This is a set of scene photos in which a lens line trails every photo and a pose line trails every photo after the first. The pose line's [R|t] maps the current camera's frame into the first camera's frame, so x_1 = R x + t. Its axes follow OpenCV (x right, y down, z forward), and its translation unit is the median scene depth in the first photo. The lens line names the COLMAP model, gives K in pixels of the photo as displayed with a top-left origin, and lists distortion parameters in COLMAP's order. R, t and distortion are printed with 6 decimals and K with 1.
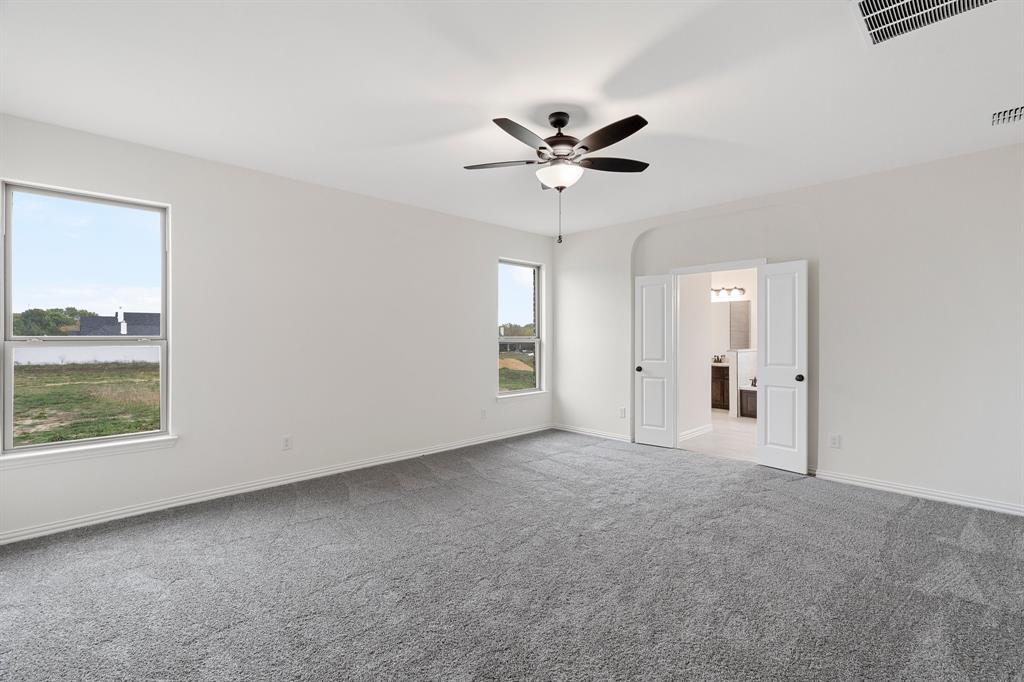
lens RADIAL K [[459.0, 0, 518.4], [0, 459.0, 337.6], [0, 0, 1]] dist [-0.009807, 0.003416]
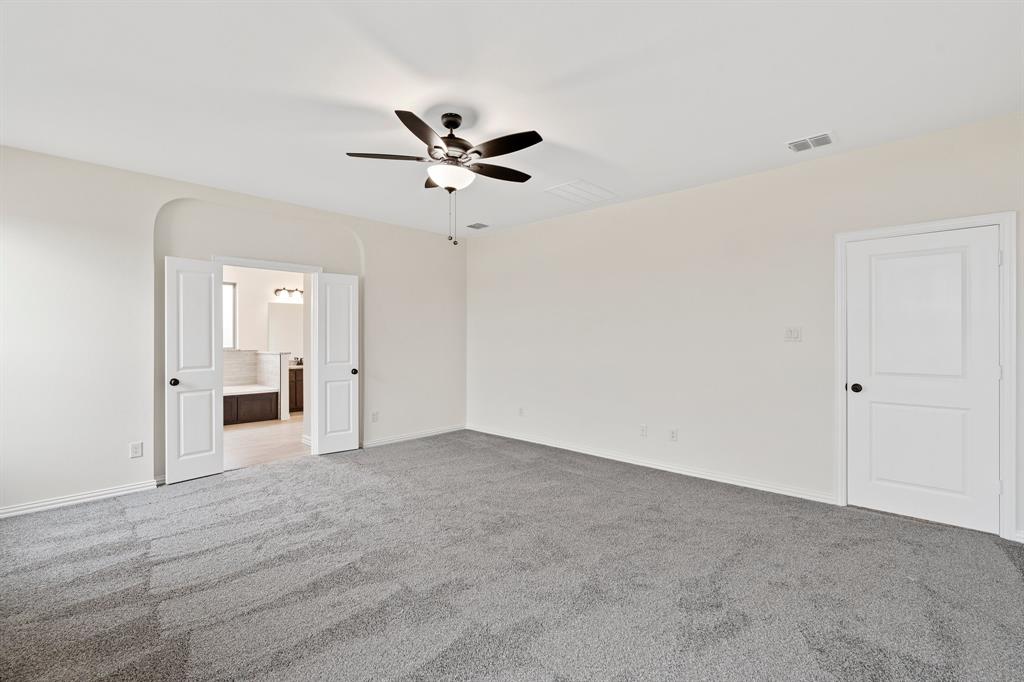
lens RADIAL K [[459.0, 0, 511.6], [0, 459.0, 341.6], [0, 0, 1]] dist [-0.009807, 0.003416]
pose [[-0.032109, -0.009073, 0.999443, -0.592777], [0.004044, 0.999949, 0.009208, -0.001853], [-0.999476, 0.004338, -0.032071, 0.583582]]
